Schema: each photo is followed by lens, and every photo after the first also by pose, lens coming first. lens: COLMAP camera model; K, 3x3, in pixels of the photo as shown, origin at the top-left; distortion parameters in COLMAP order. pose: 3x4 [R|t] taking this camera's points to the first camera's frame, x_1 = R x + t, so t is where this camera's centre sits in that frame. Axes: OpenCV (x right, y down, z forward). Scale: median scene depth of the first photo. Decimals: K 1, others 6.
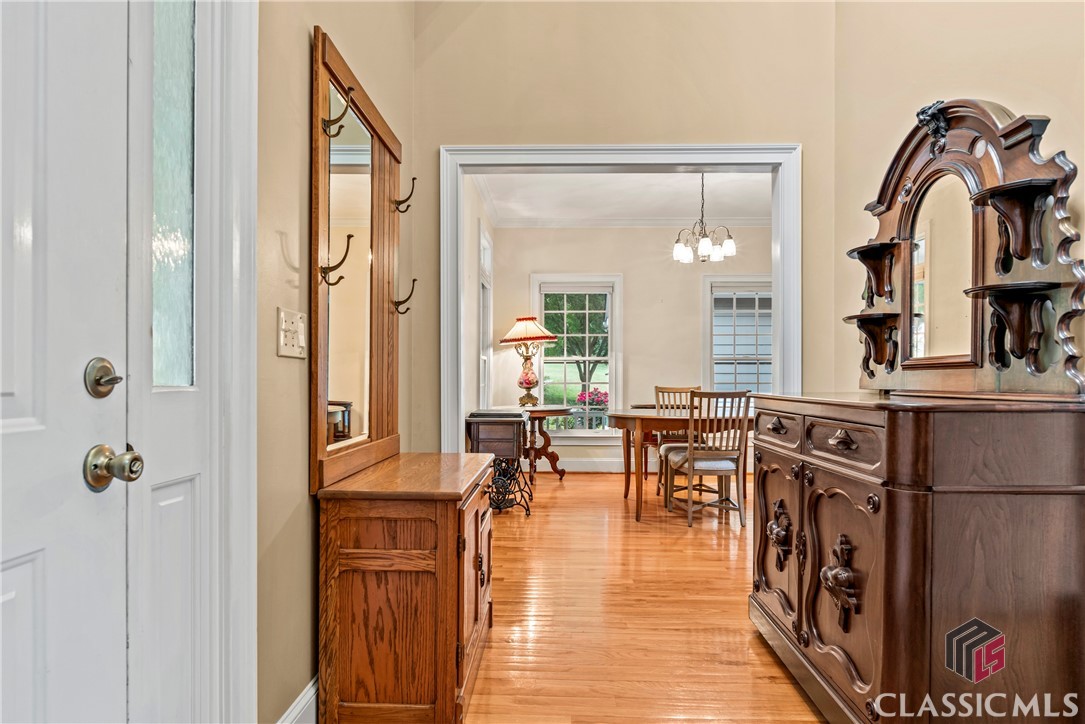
lens RADIAL K [[635.2, 0, 542.6], [0, 635.2, 377.9], [0, 0, 1]] dist [-0.005001, 0.000075]
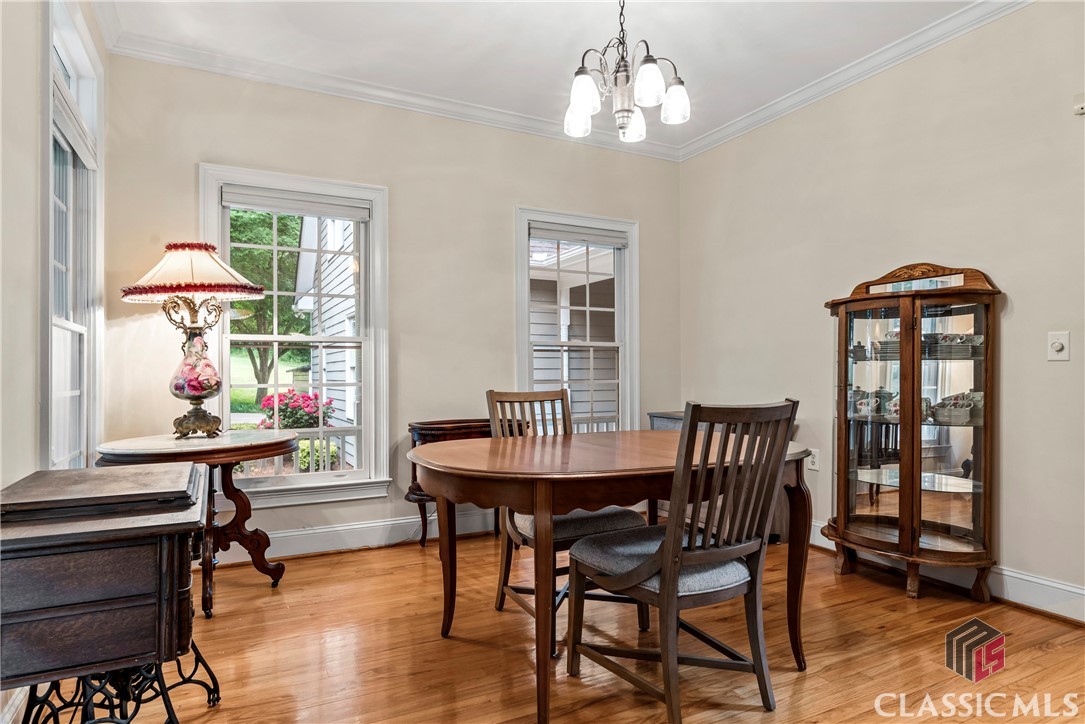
lens RADIAL K [[635.2, 0, 542.6], [0, 635.2, 377.9], [0, 0, 1]] dist [-0.005001, 0.000075]
pose [[0.879993, -0.005709, 0.474952, -0.020227], [0.003833, 0.999981, 0.004918, 0.000229], [-0.474971, -0.002507, 0.879998, 0.477088]]
